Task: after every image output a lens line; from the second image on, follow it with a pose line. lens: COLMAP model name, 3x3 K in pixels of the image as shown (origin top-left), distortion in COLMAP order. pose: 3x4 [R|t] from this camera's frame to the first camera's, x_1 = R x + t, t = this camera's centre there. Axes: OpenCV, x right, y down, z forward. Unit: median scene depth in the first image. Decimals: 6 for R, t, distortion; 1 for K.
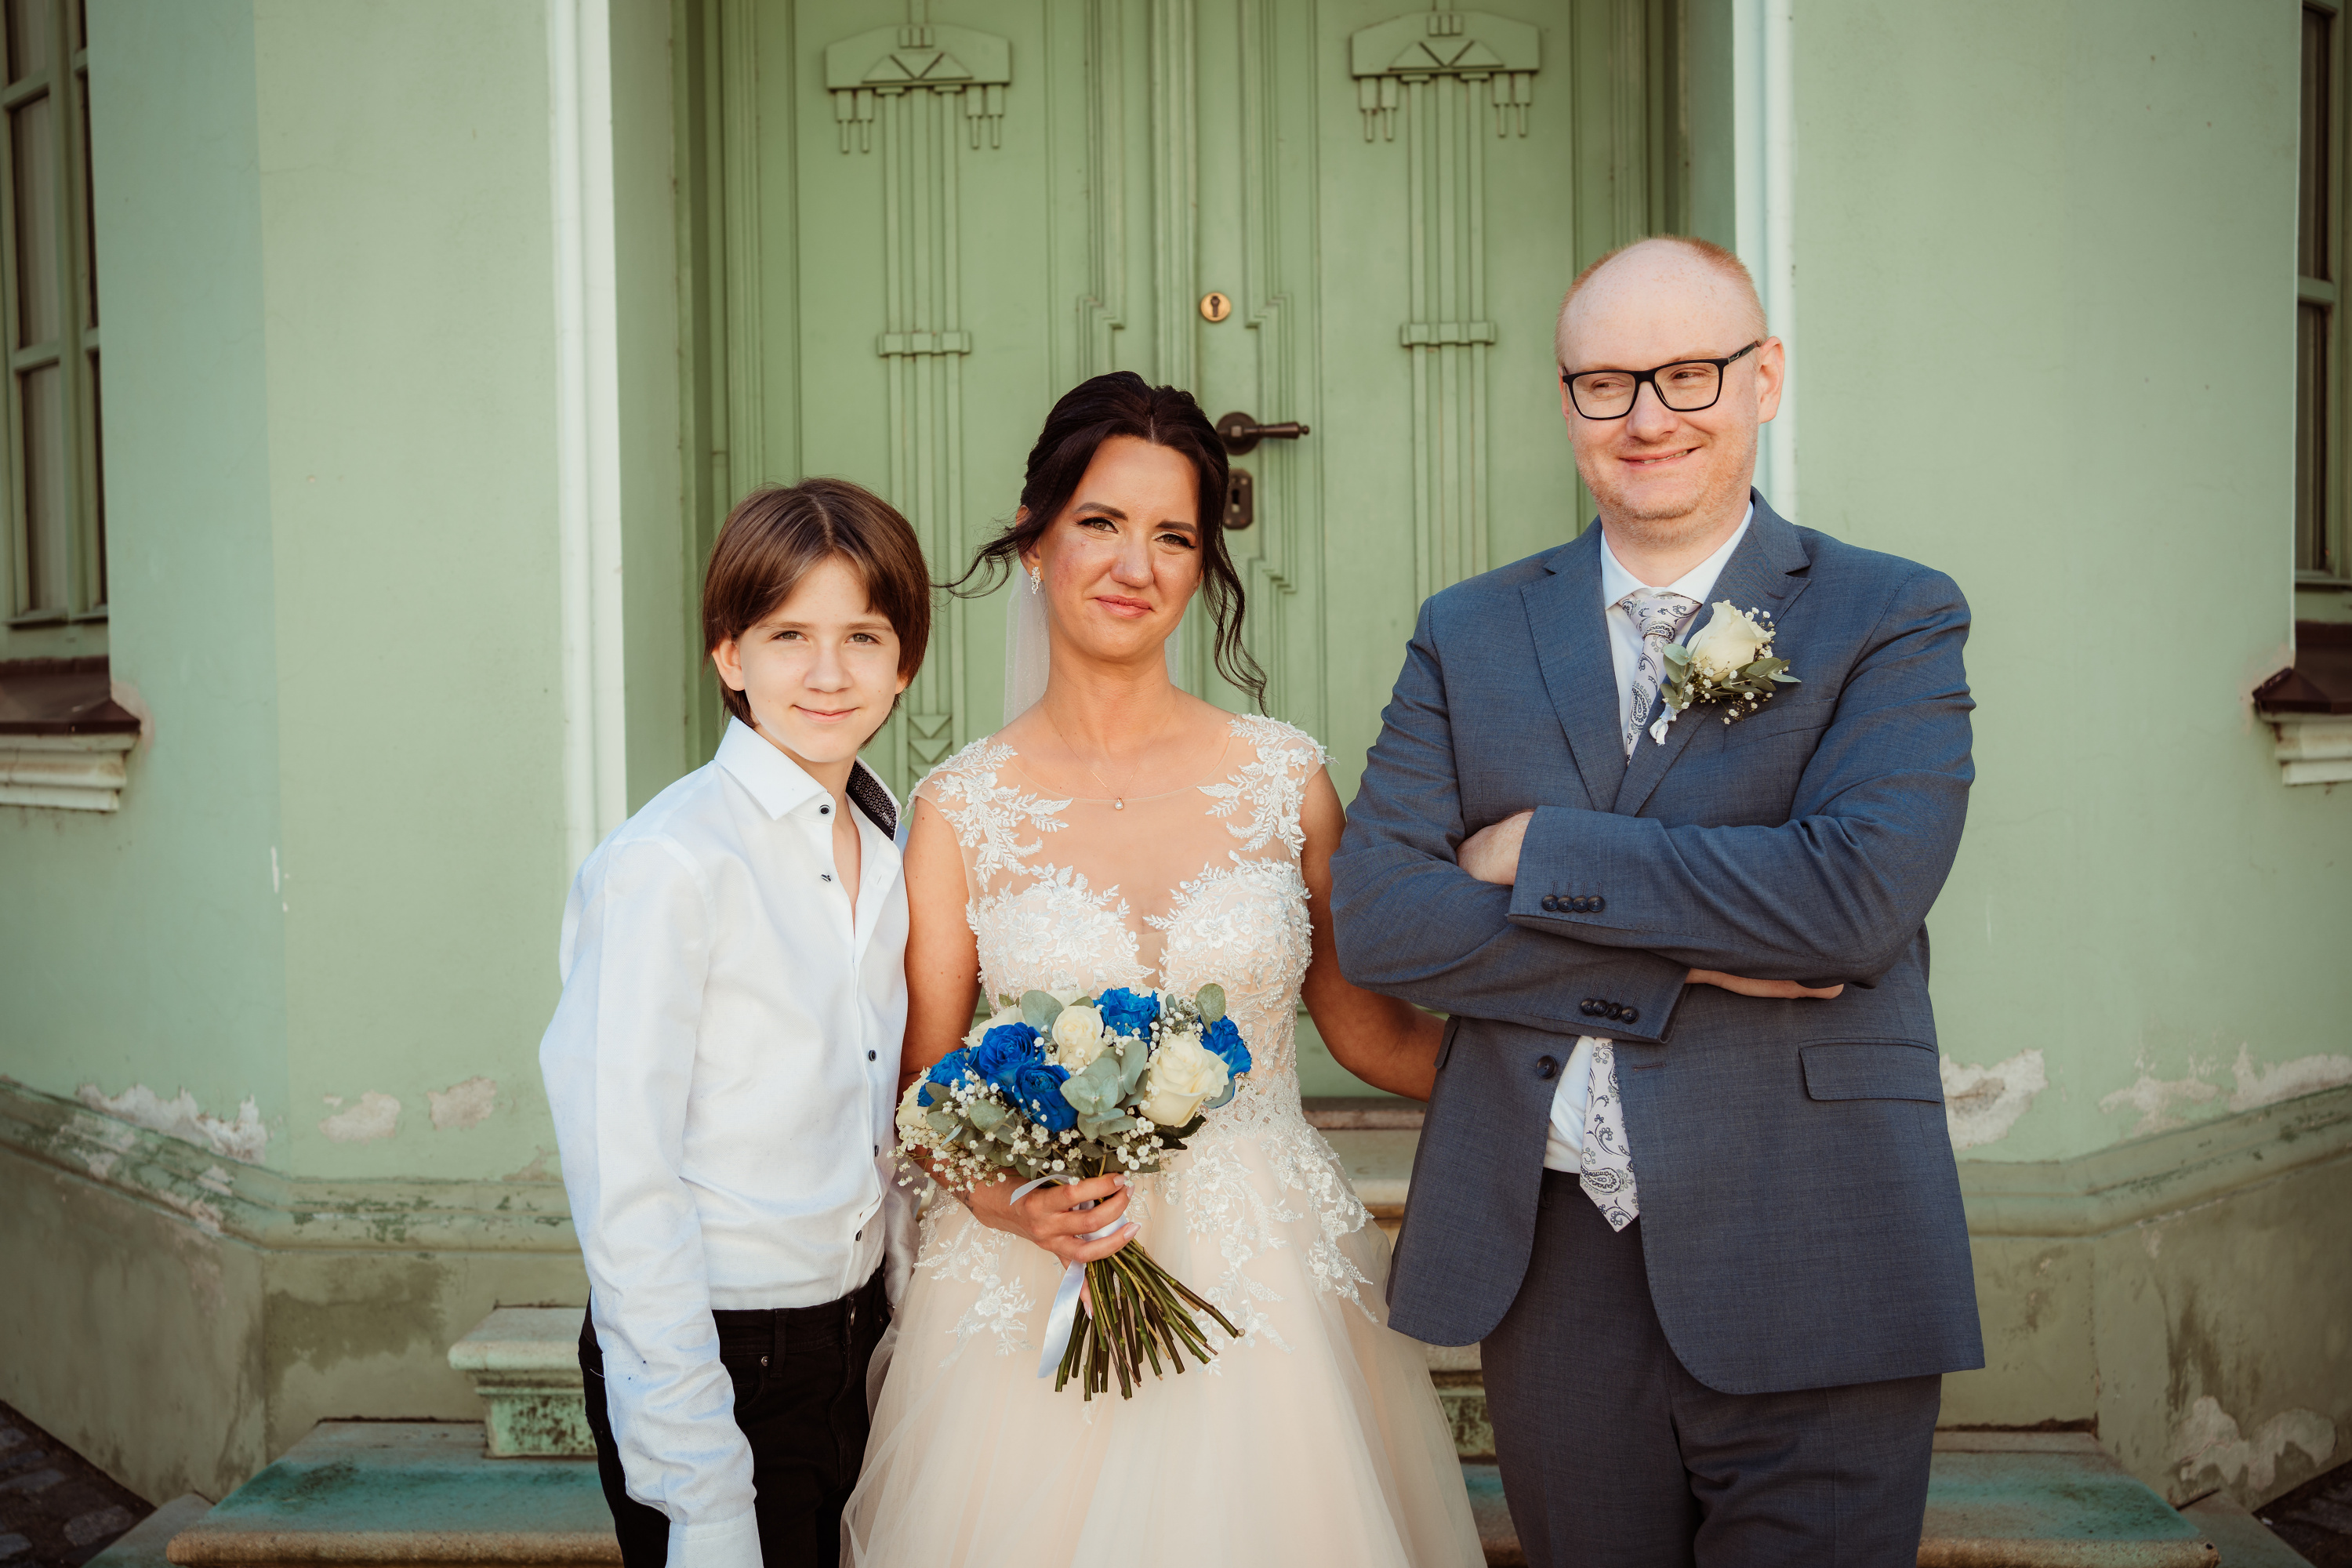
lens RADIAL K [[2518.9, 0, 1156.6], [0, 2518.9, 759.3], [0, 0, 1]] dist [-0.026791, 0.157611]
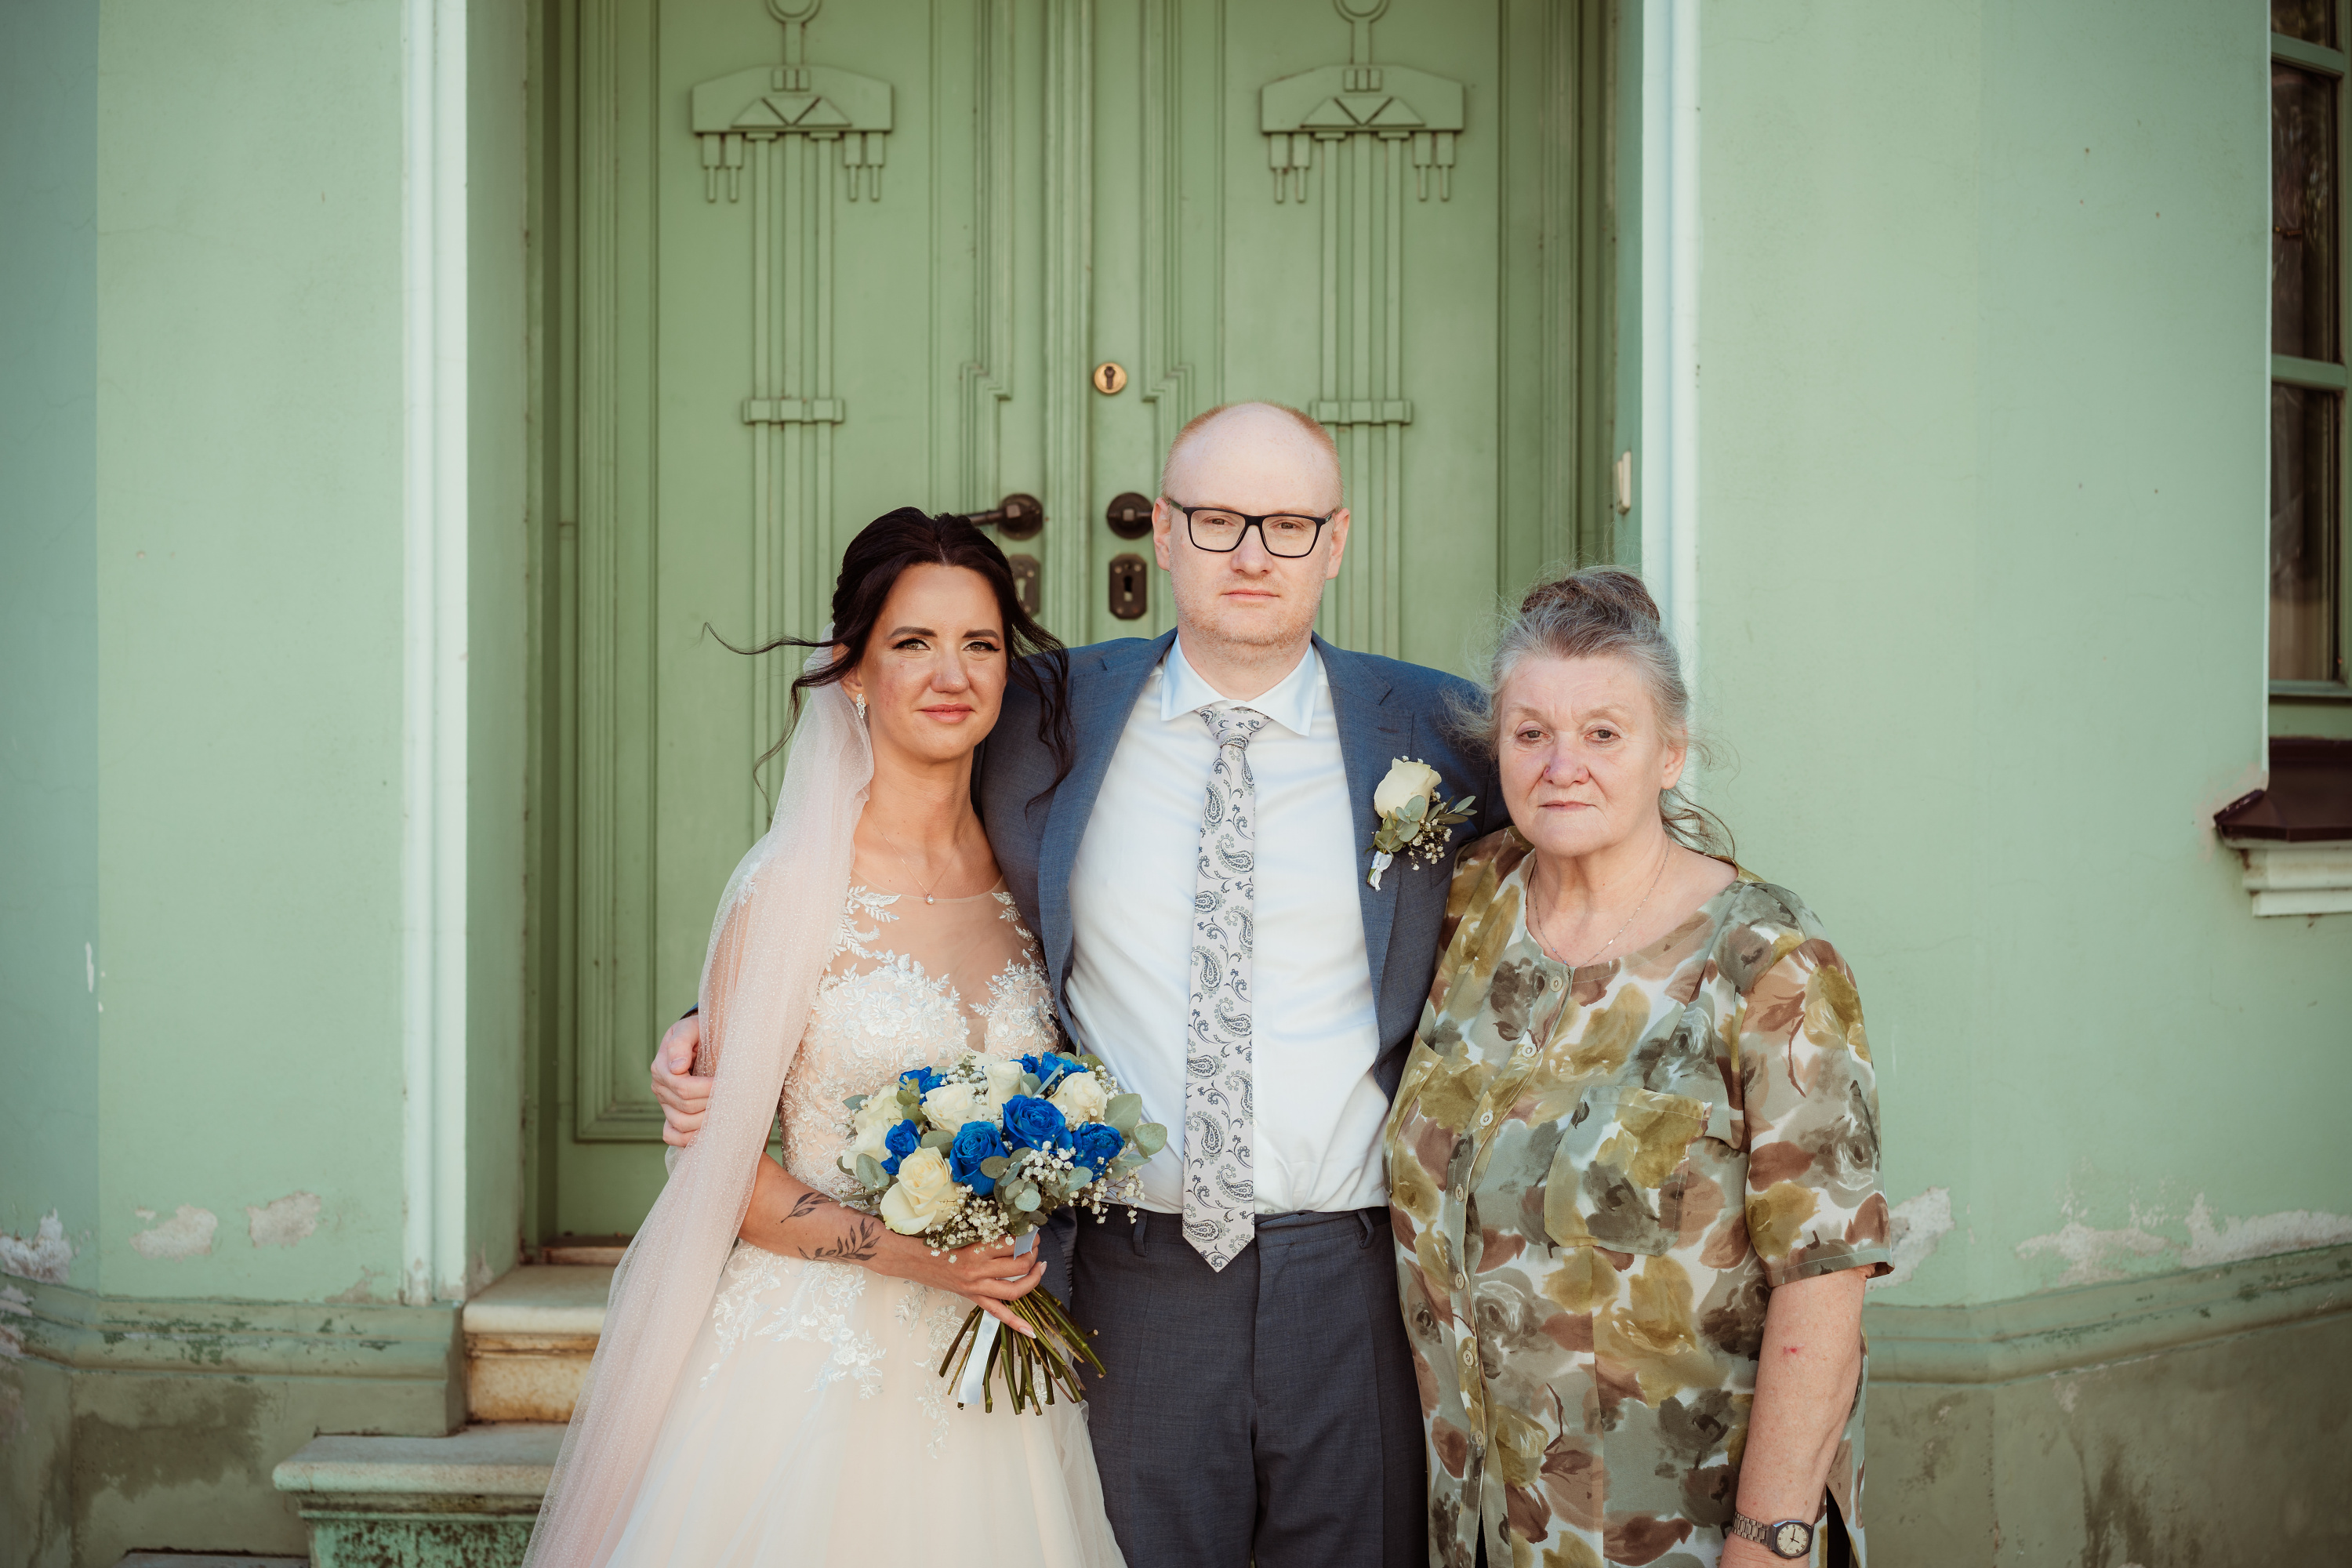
lens RADIAL K [[3660.6, 0, 1159.1], [0, 3660.6, 767.1], [0, 0, 1]] dist [0.165566, -1.067681]
pose [[0.999815, 0.018090, 0.006524, 0.036563], [-0.017911, 0.999488, -0.026509, -0.001565], [-0.007000, 0.026388, 0.999627, -0.356180]]
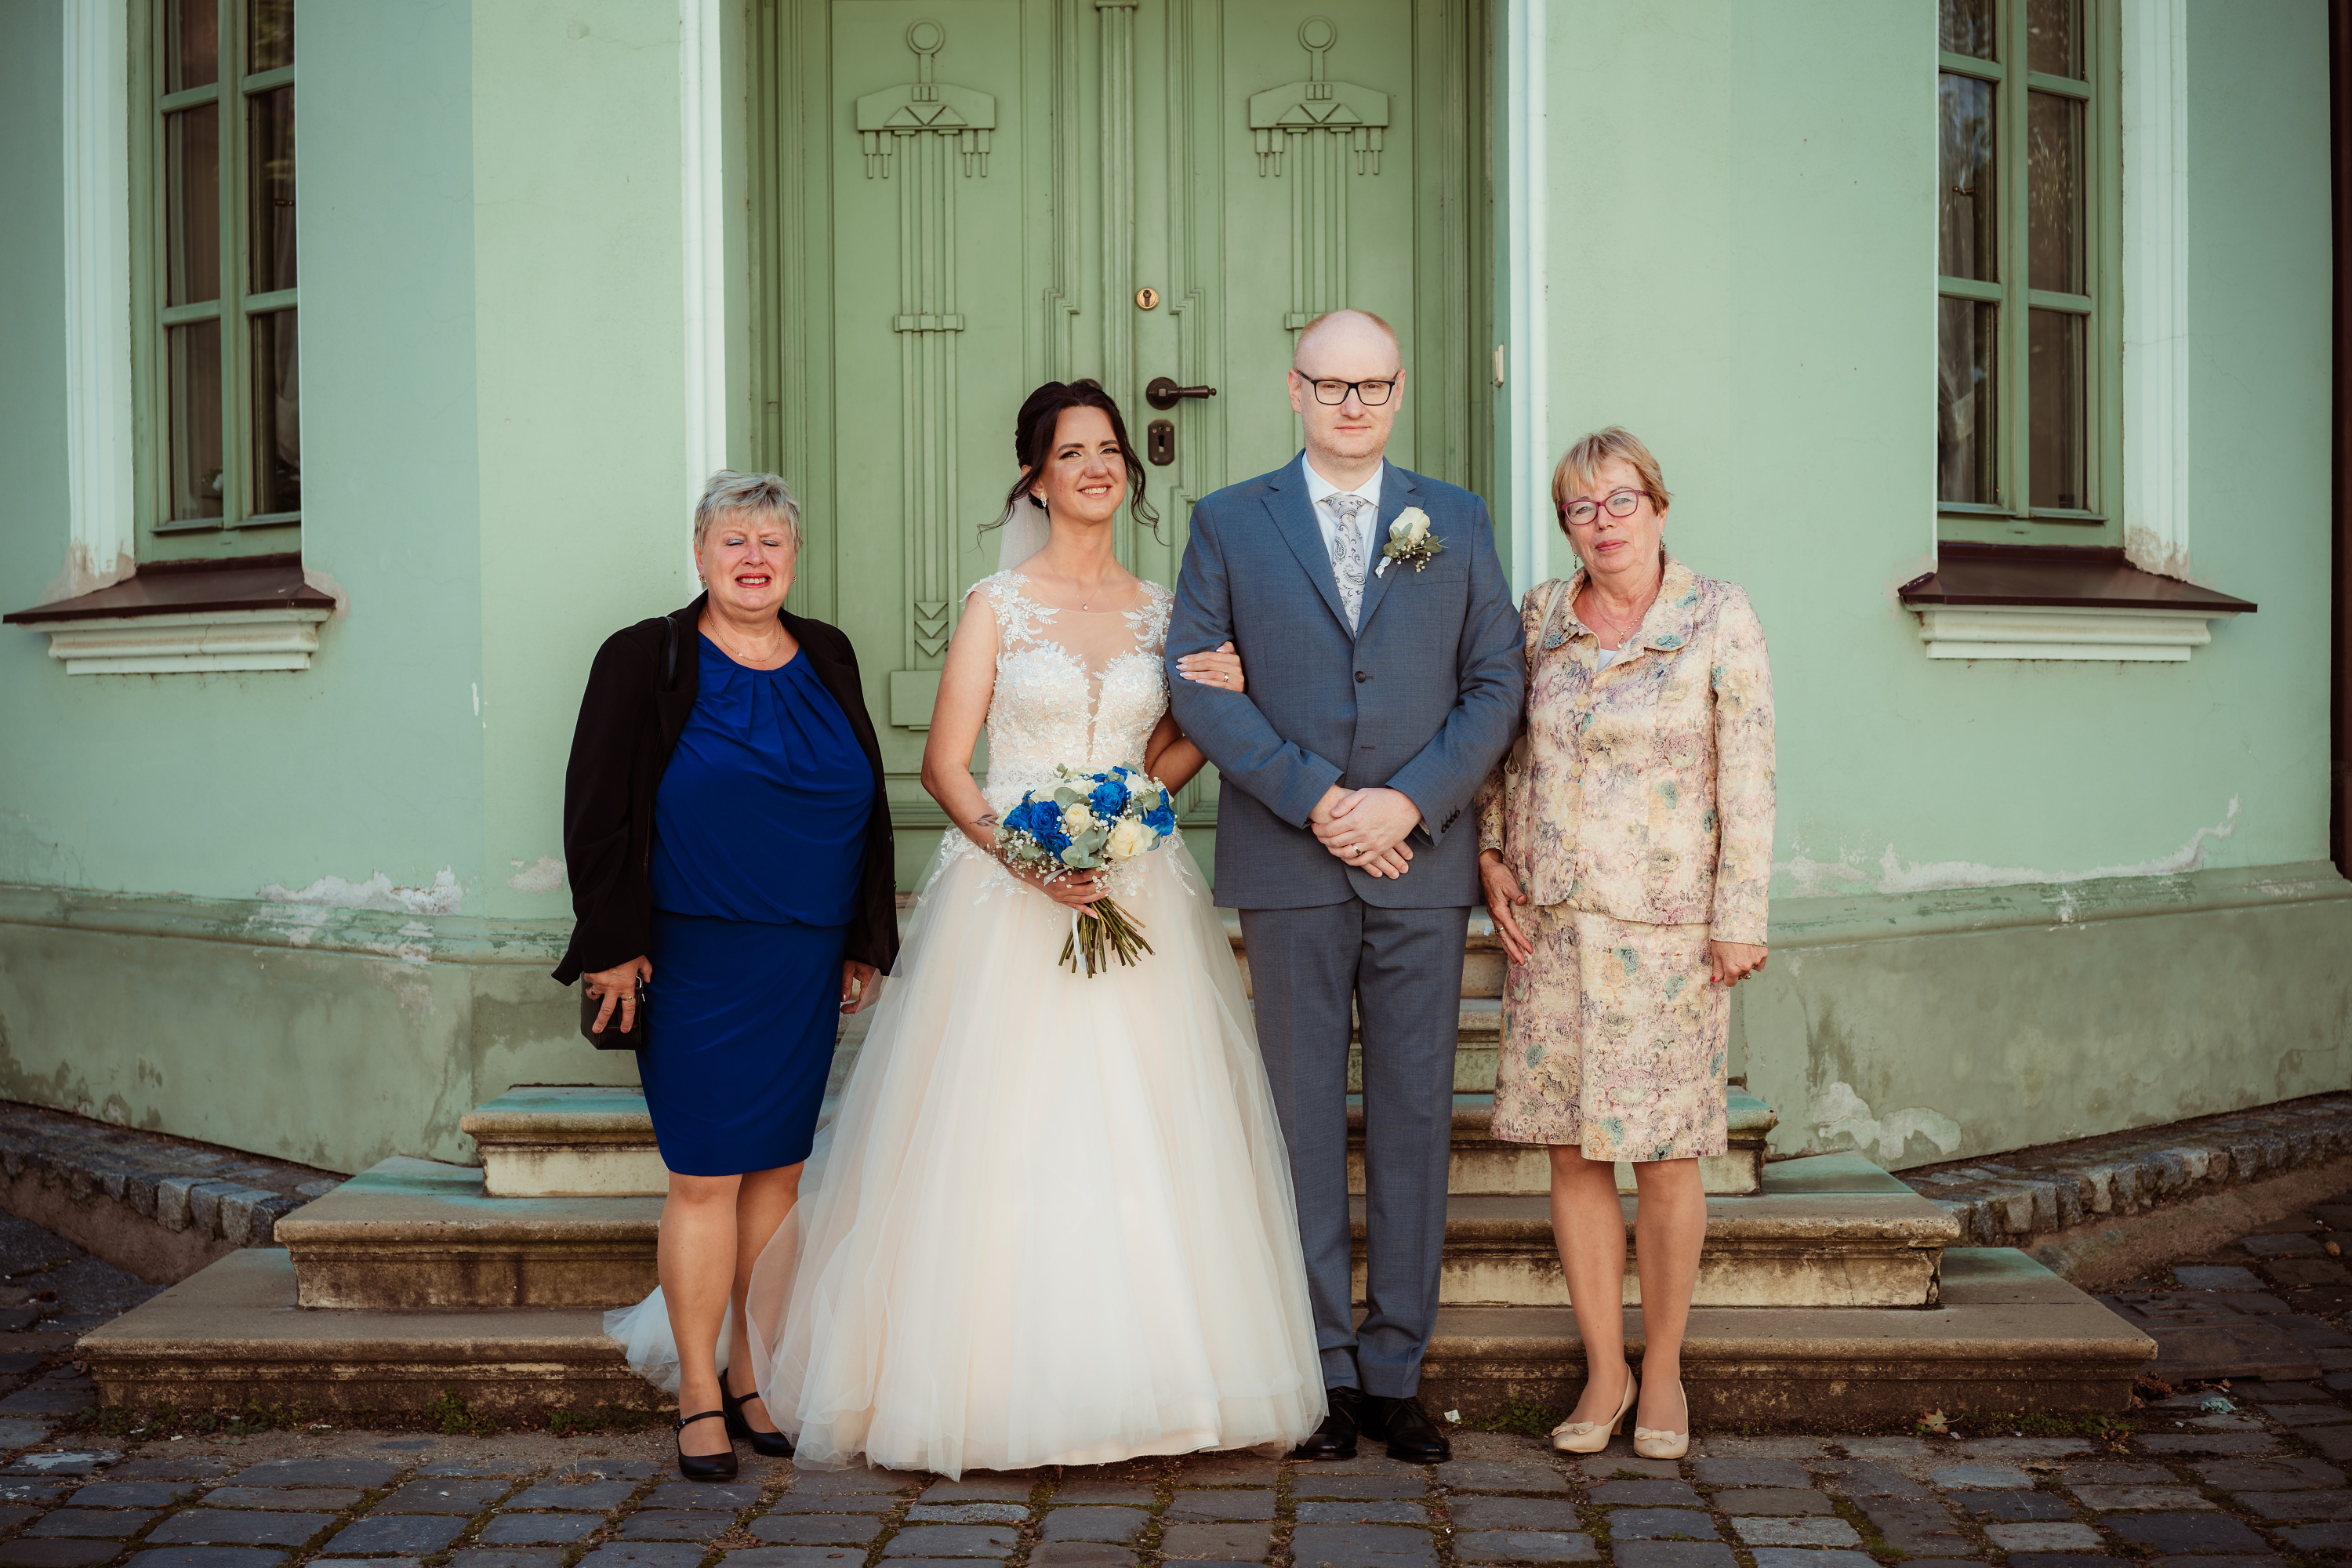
lens RADIAL K [[3624.9, 0, 1181.5], [0, 3624.9, 789.0], [0, 0, 1]] dist [0.146746, -1.018485]
pose [[0.999189, 0.006422, 0.039761, -0.035103], [-0.006274, 0.999973, -0.003842, 0.092634], [-0.039785, 0.003589, 0.999202, -0.972503]]
